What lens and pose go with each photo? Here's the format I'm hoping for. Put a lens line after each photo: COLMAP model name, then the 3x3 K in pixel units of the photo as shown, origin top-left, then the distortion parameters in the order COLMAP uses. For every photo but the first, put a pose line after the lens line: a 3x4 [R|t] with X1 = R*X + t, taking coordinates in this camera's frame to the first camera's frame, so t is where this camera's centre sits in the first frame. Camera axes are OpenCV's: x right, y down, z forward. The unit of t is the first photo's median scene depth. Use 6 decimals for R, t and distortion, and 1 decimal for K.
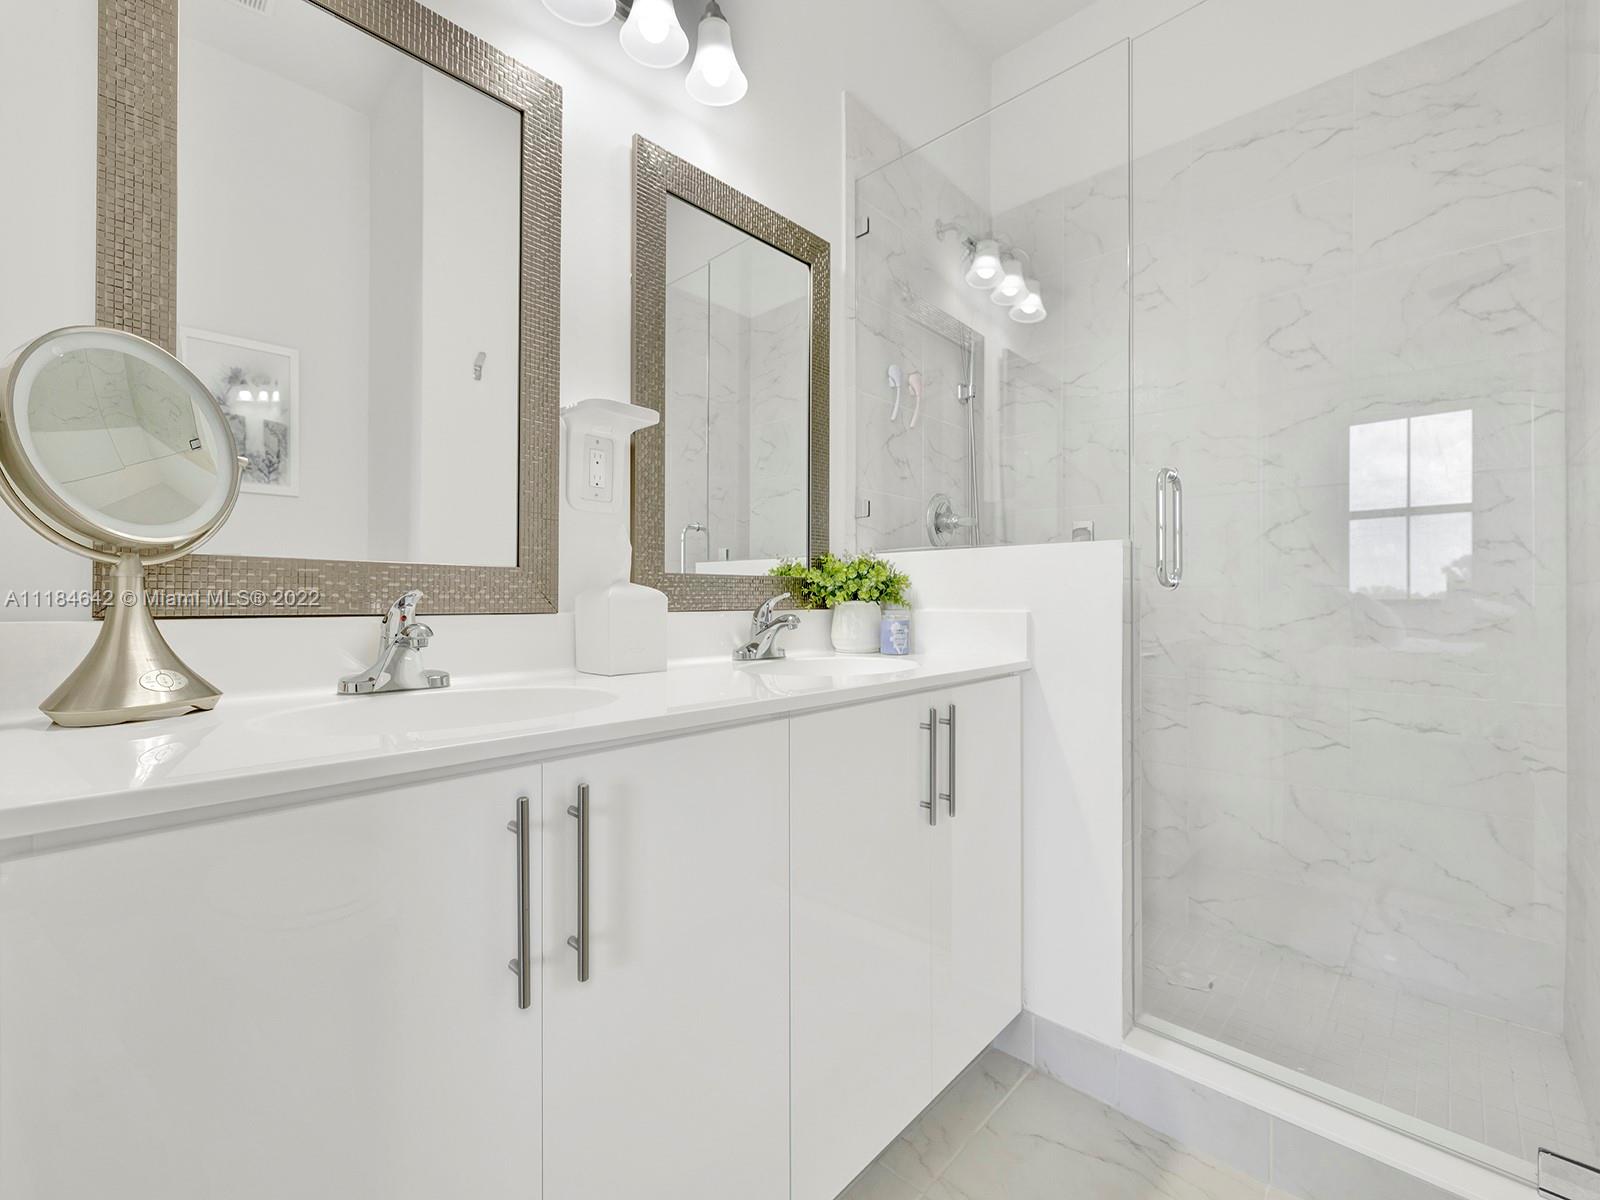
lens RADIAL K [[683.4, 0, 801.1], [0, 683.4, 596.6], [0, 0, 1]] dist [0.000337, 0.000093]
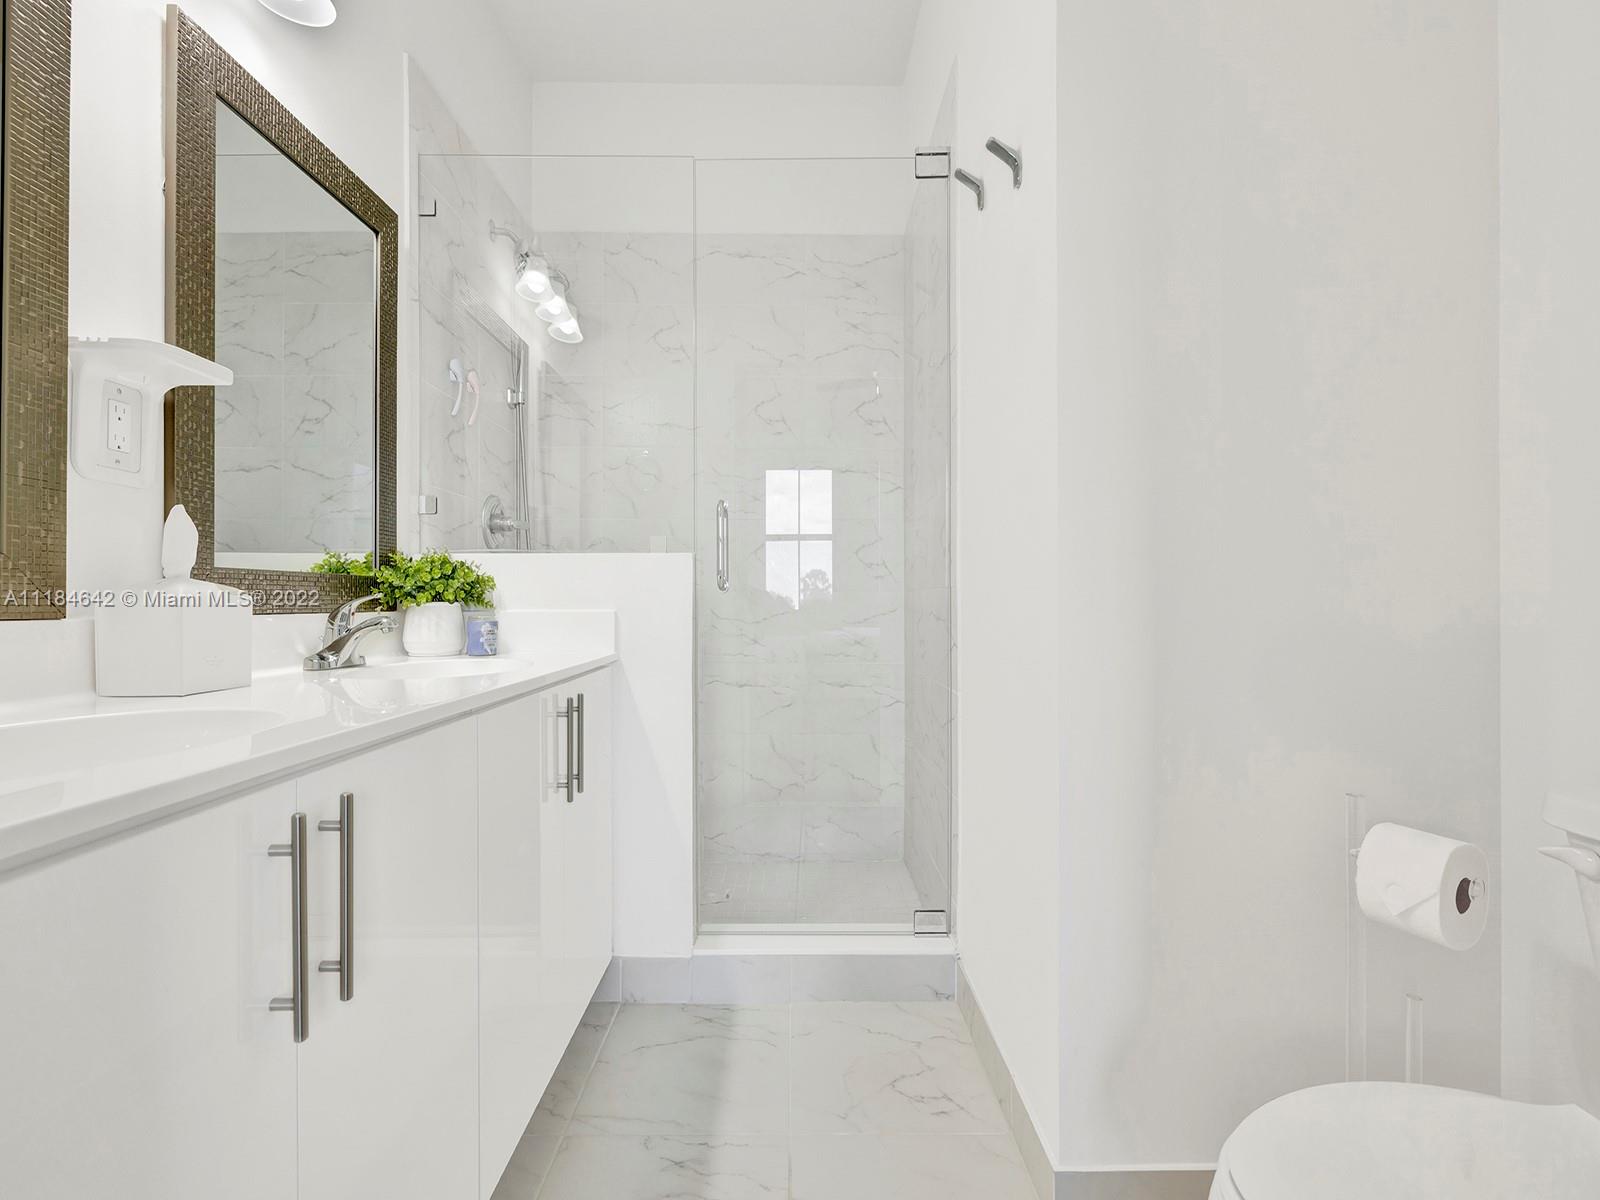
lens RADIAL K [[683.4, 0, 801.1], [0, 683.4, 596.6], [0, 0, 1]] dist [0.000337, 0.000093]
pose [[0.727895, 0.003853, 0.685678, -0.200345], [-0.002033, 0.999992, -0.003462, 0.001042], [-0.685685, 0.001126, 0.727897, -0.047960]]
